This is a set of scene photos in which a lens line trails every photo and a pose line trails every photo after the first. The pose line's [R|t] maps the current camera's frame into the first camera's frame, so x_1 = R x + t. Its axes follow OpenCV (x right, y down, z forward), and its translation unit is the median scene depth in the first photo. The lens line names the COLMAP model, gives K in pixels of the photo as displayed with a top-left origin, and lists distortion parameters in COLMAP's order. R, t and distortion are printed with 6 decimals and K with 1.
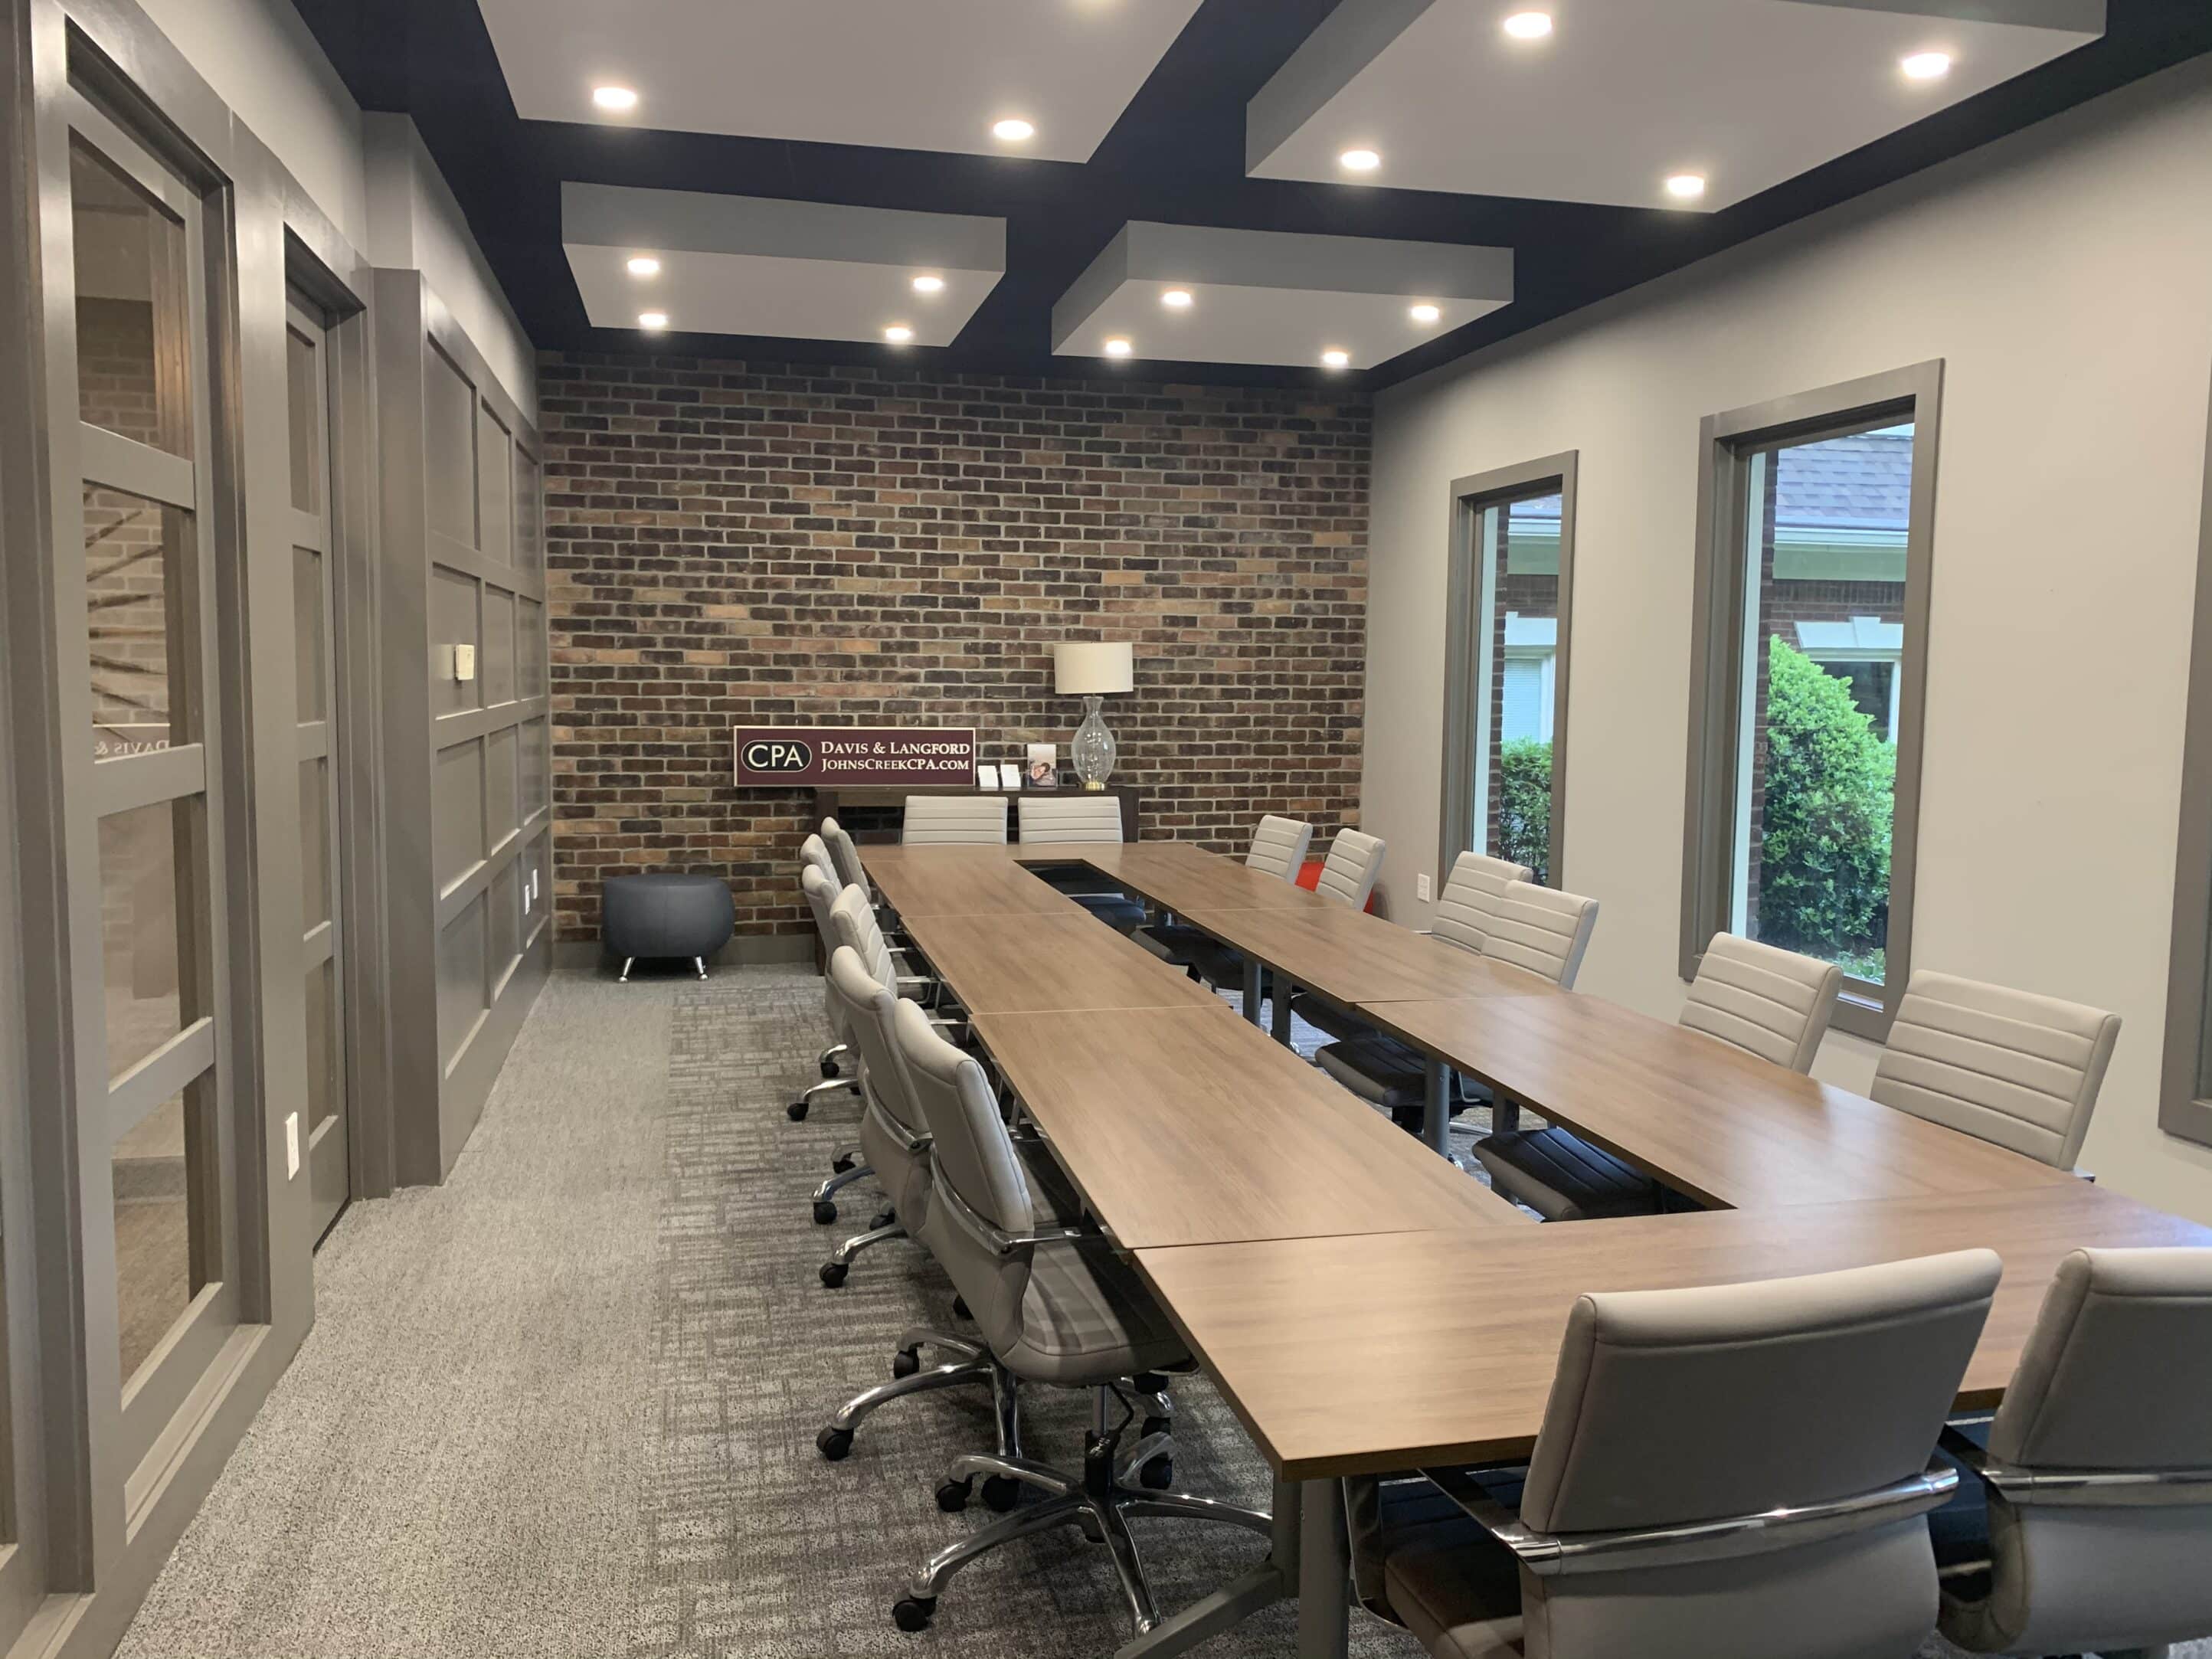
lens RADIAL K [[1699.0, 0, 1109.1], [0, 1699.0, 824.7], [0, 0, 1]] dist [0.000583, -0.000019]
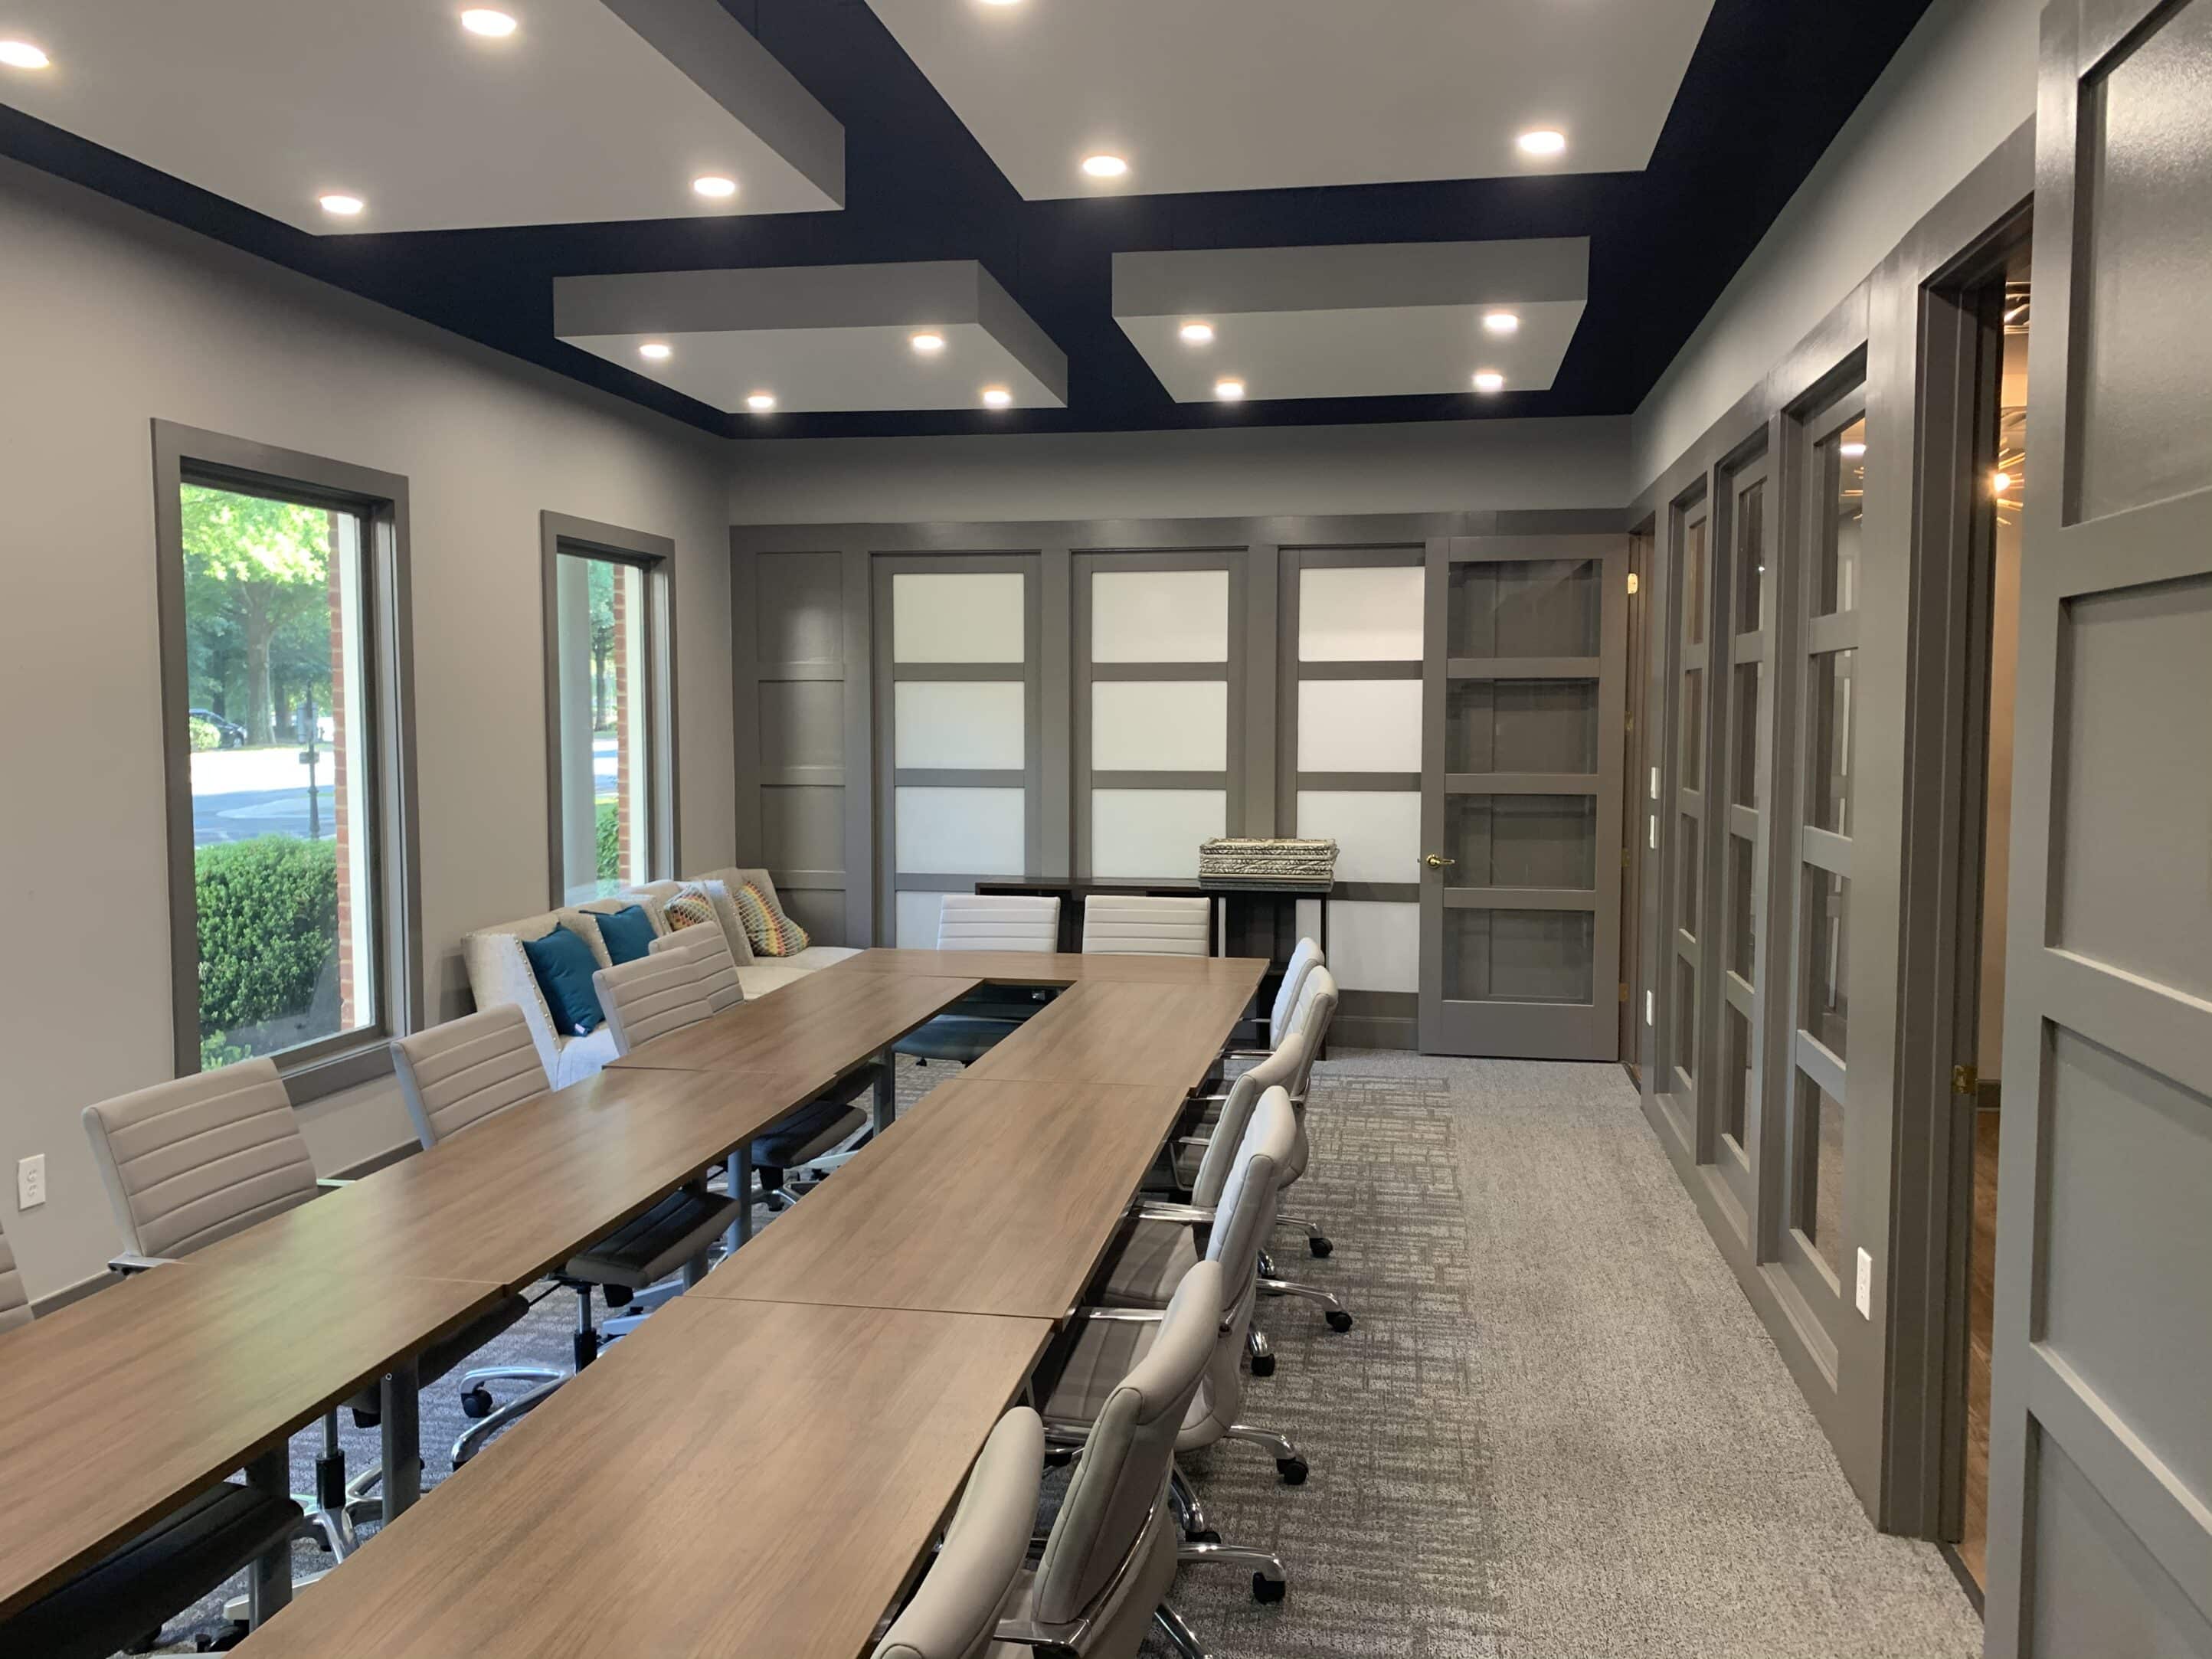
lens RADIAL K [[1699.0, 0, 1107.3], [0, 1699.0, 828.0], [0, 0, 1]] dist [0.000583, -0.000019]
pose [[-0.917794, -0.049470, 0.393964, -0.483781], [0.018658, 0.985739, 0.167246, -0.252602], [-0.396619, 0.160848, -0.903782, 2.132338]]
